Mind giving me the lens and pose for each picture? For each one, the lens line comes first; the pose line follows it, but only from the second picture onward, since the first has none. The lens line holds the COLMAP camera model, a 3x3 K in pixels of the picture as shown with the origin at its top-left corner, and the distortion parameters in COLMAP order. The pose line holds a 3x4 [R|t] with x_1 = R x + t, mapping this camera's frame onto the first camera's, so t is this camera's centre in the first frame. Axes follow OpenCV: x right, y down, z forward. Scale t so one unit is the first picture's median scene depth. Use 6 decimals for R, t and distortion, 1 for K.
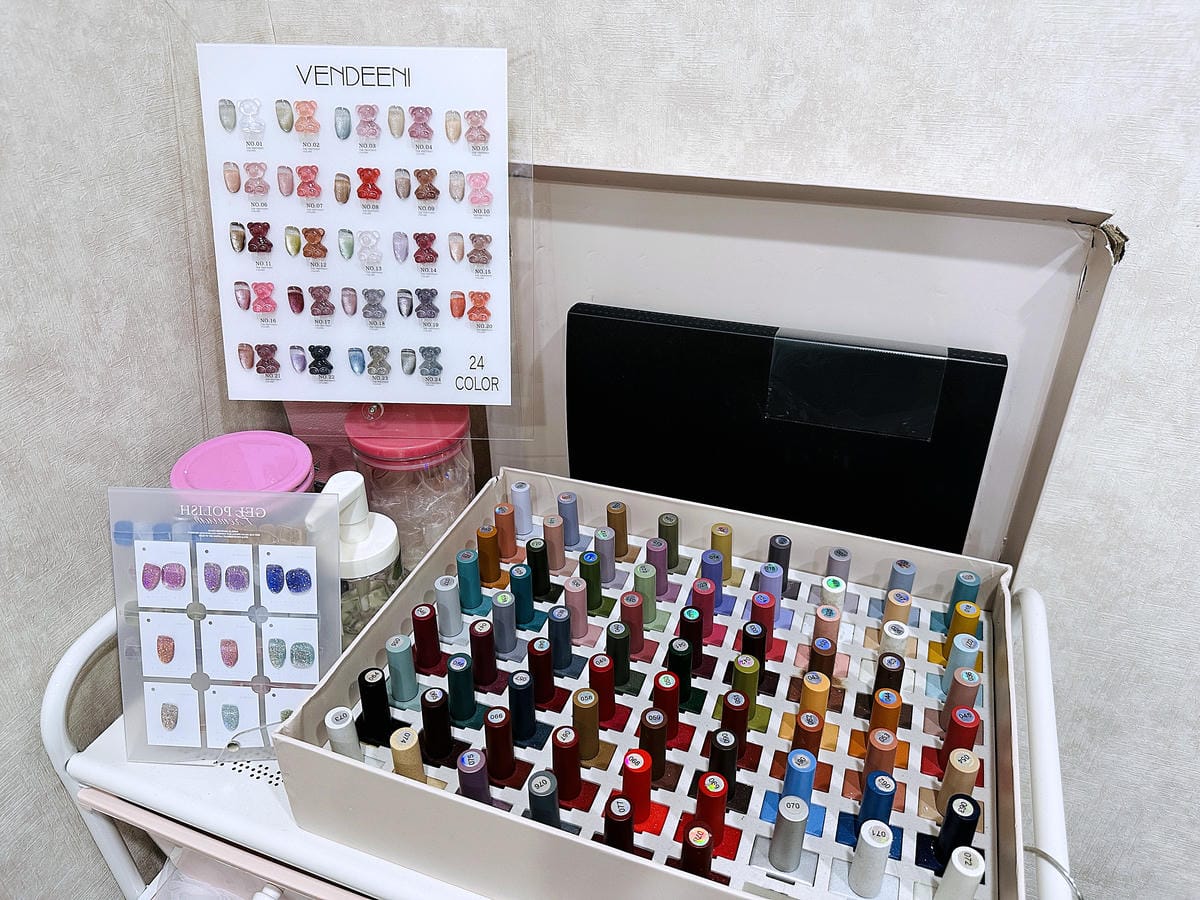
lens RADIAL K [[845.4, 0, 604.0], [0, 845.4, 448.8], [0, 0, 1]] dist [0.035017, -0.003539]
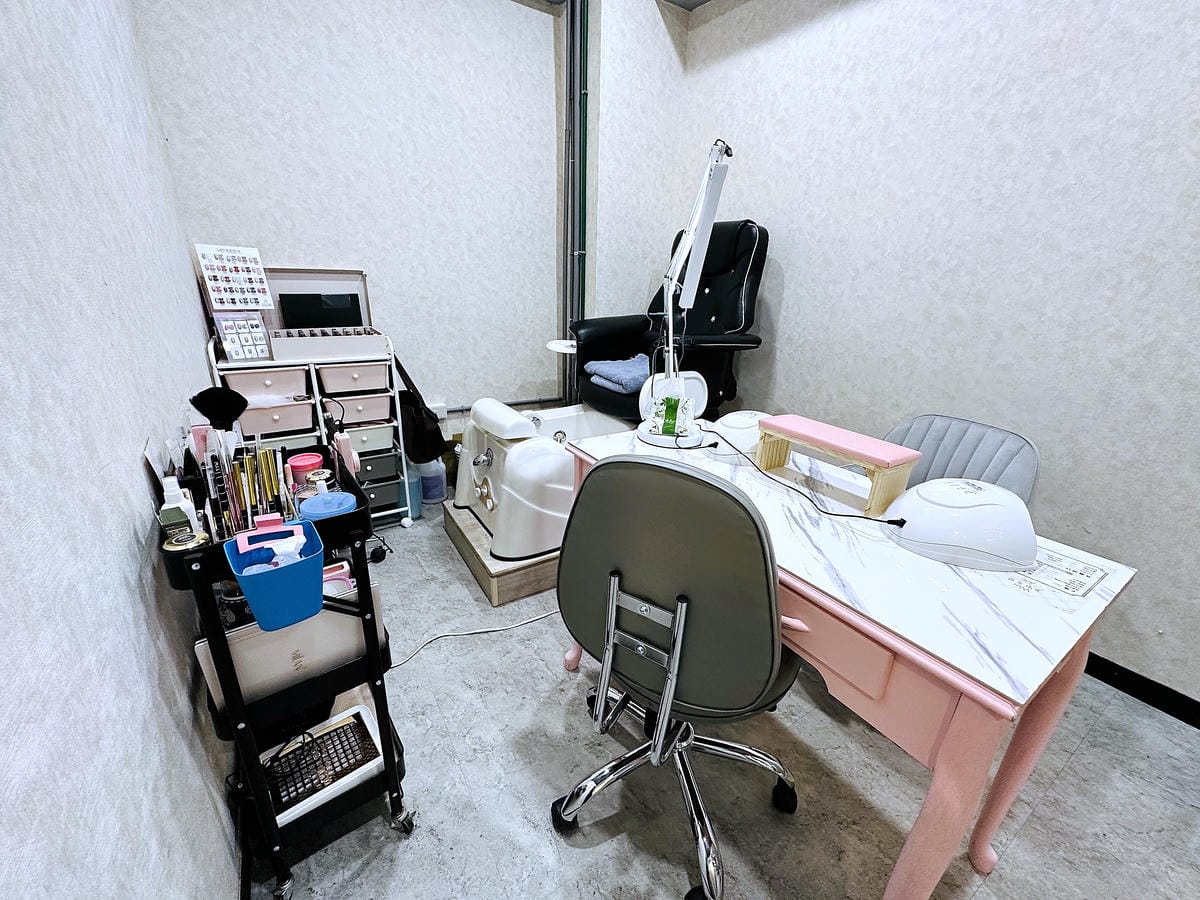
lens RADIAL K [[483.1, 0, 597.4], [0, 483.1, 447.0], [0, 0, 1]] dist [-0.001315, -0.000321]
pose [[0.603211, -0.249894, 0.757423, -1.551425], [0.394465, 0.918845, -0.011000, 1.751077], [-0.693205, 0.305413, 0.652832, -2.385784]]
